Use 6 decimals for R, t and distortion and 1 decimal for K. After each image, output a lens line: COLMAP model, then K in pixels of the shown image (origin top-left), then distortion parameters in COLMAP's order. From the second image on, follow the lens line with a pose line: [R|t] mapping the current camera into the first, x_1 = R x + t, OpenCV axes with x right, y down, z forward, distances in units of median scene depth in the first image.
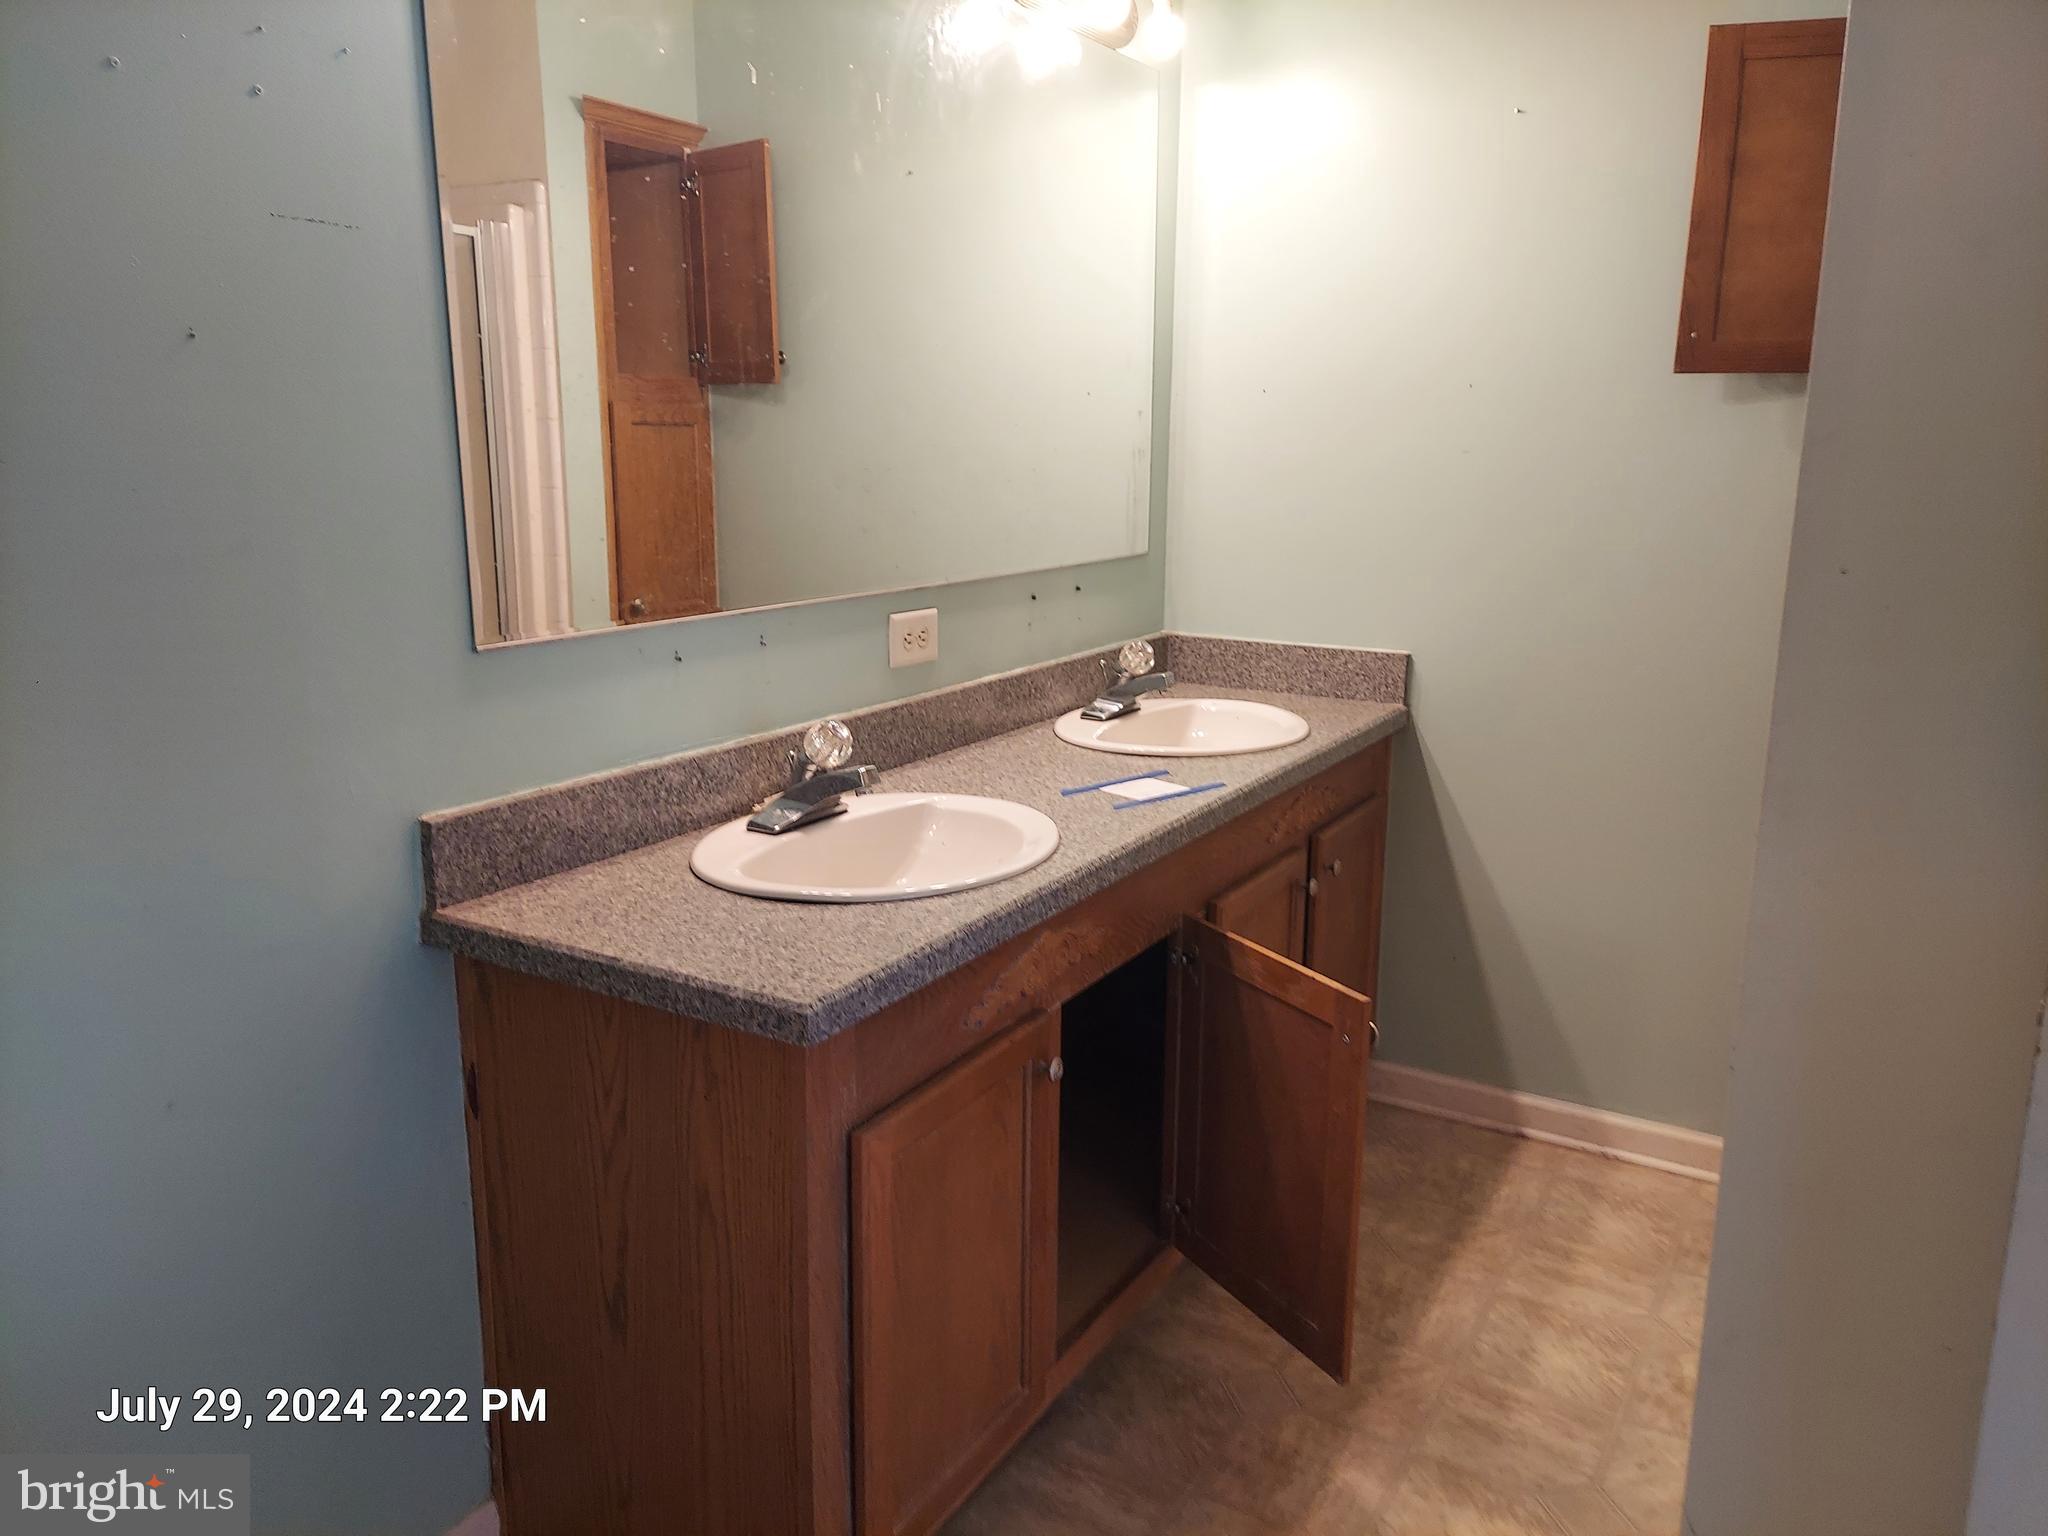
lens RADIAL K [[1492.7, 0, 1021.5], [0, 1492.7, 769.4], [0, 0, 1]] dist [0.001768, 0.000330]
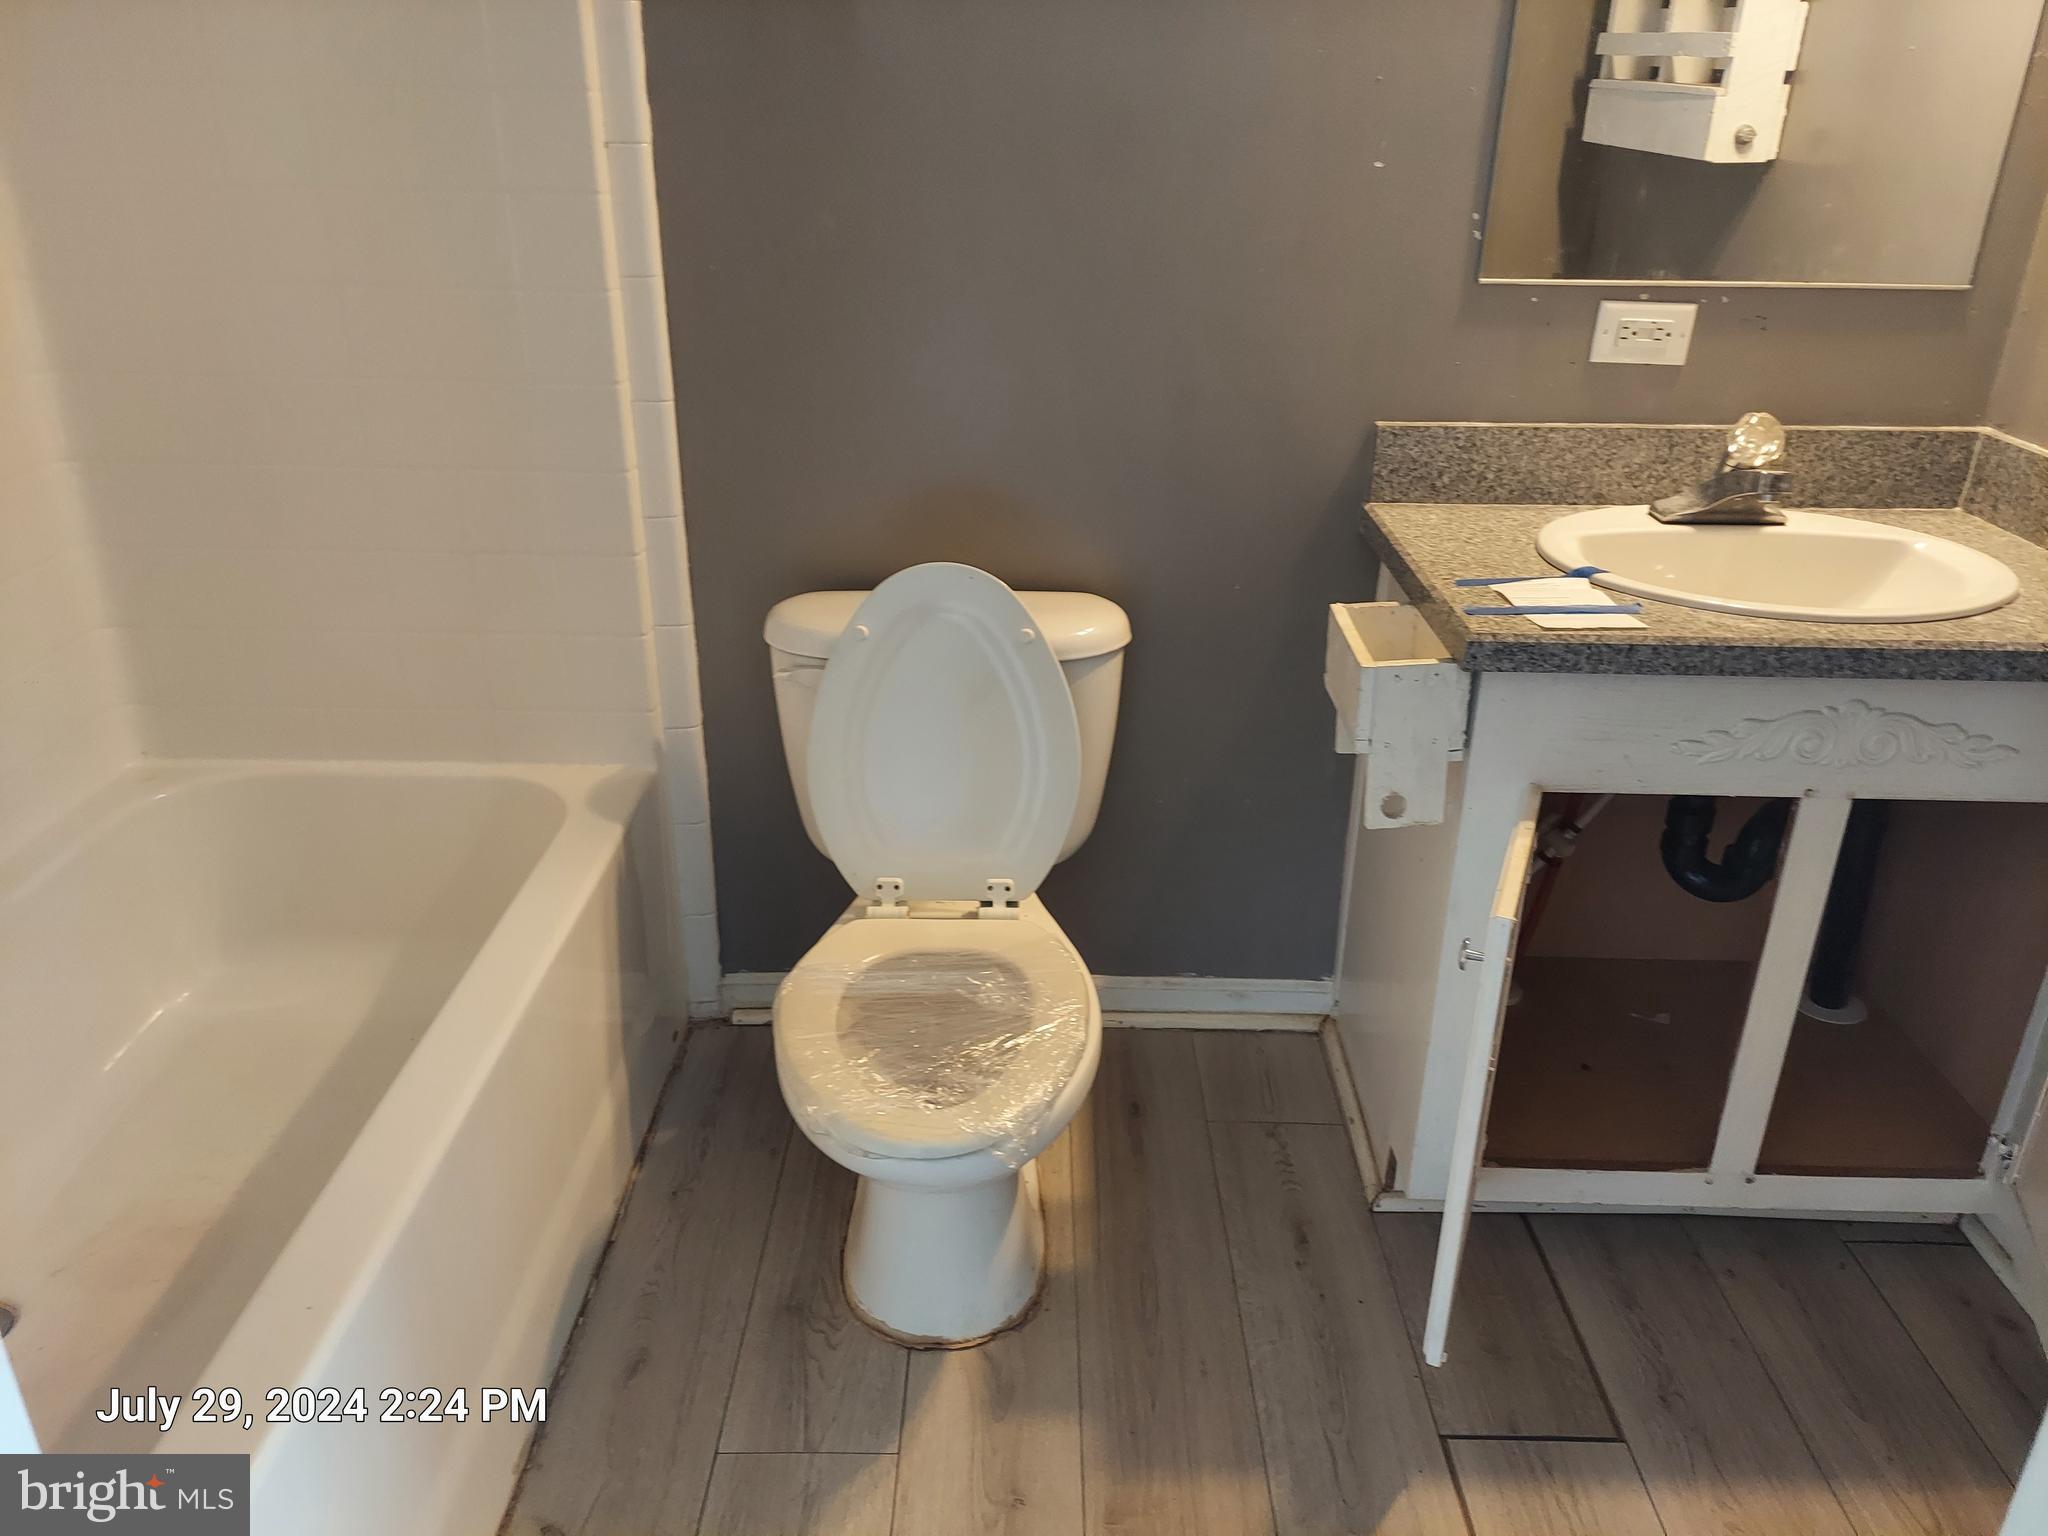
lens RADIAL K [[1492.7, 0, 1020.4], [0, 1492.7, 764.6], [0, 0, 1]] dist [0.001768, 0.000330]
pose [[0.501442, 0.377693, -0.778399, 0.466016], [-0.186477, 0.925718, 0.329047, -0.054771], [0.844857, -0.019844, 0.534625, 0.077299]]
